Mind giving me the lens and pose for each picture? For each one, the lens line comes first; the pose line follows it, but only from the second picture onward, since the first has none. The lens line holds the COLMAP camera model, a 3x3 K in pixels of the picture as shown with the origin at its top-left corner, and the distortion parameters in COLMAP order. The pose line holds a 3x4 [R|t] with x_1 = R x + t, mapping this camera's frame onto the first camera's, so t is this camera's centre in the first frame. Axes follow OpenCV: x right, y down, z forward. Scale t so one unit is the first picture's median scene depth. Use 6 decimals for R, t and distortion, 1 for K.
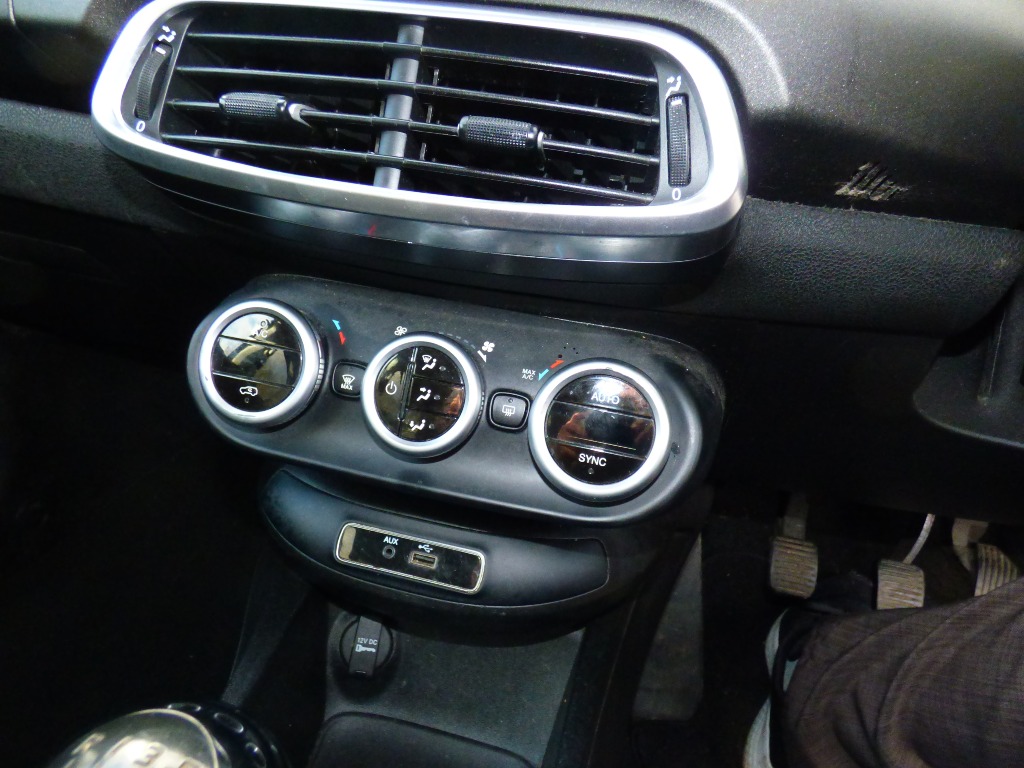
lens RADIAL K [[637.8, 0, 518.6], [0, 637.8, 384.4], [0, 0, 1]] dist [-0.025061, 0.001826]
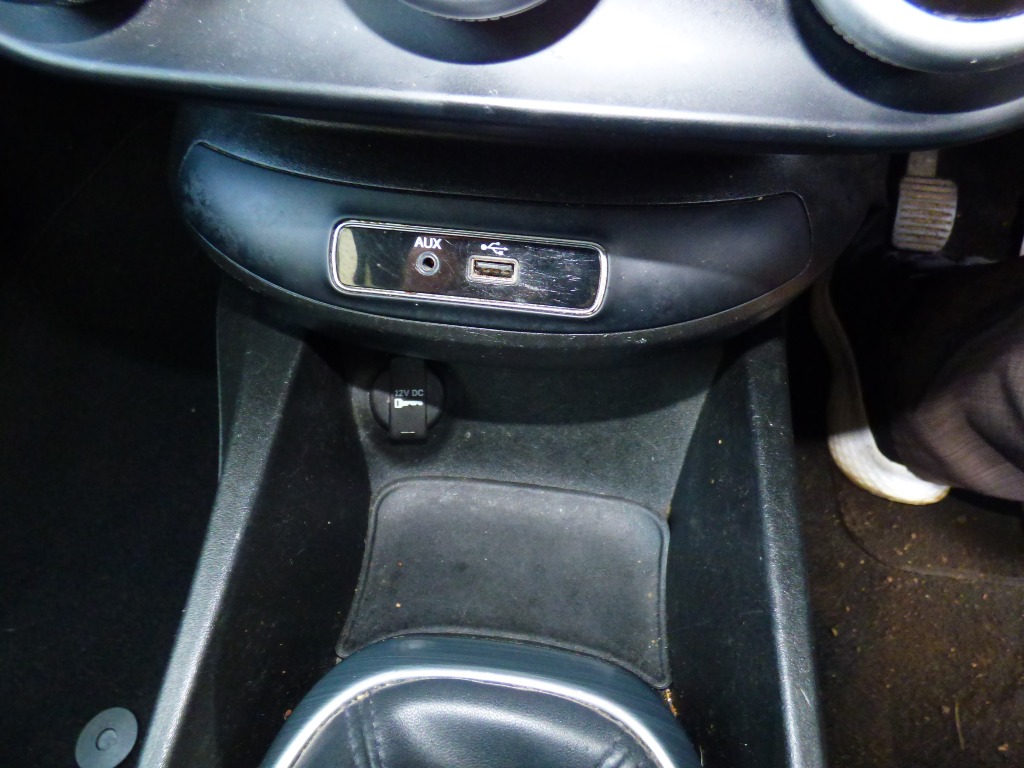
lens RADIAL K [[637.8, 0, 518.6], [0, 637.8, 384.4], [0, 0, 1]] dist [-0.025061, 0.001826]
pose [[0.992116, -0.124907, -0.010241, -0.124391], [0.115613, 0.880619, 0.459503, 0.103539], [-0.048377, -0.457064, 0.888117, 0.427280]]
